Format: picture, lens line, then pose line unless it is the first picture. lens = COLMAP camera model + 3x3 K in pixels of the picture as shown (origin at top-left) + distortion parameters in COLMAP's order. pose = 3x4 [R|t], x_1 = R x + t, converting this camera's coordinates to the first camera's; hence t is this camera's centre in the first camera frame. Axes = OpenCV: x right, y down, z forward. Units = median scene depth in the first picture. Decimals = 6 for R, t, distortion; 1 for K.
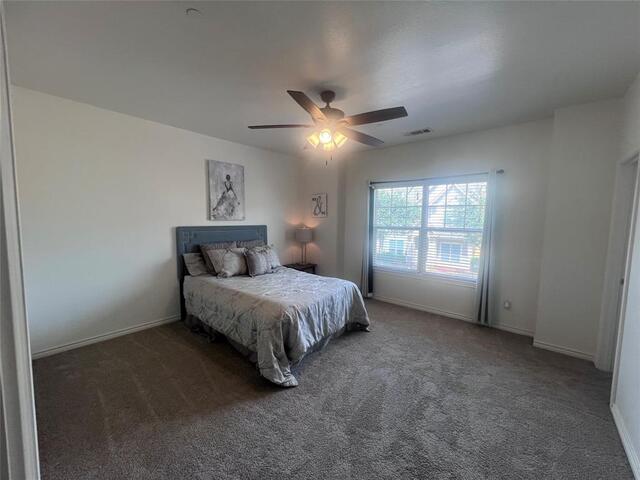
lens RADIAL K [[255.7, 0, 320.0], [0, 255.7, 240.0], [0, 0, 1]] dist [0.000304, 0.000003]
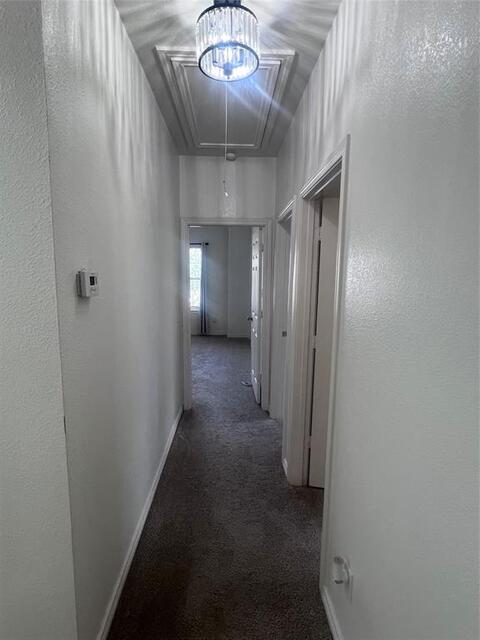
lens RADIAL K [[342.4, 0, 240.0], [0, 342.4, 320.0], [0, 0, 1]] dist [-0.000080, -0.000459]
pose [[0.737511, -0.097779, 0.668219, -0.725256], [0.053208, 0.994800, 0.086841, 0.049085], [-0.673236, -0.028492, 0.738878, -0.877542]]
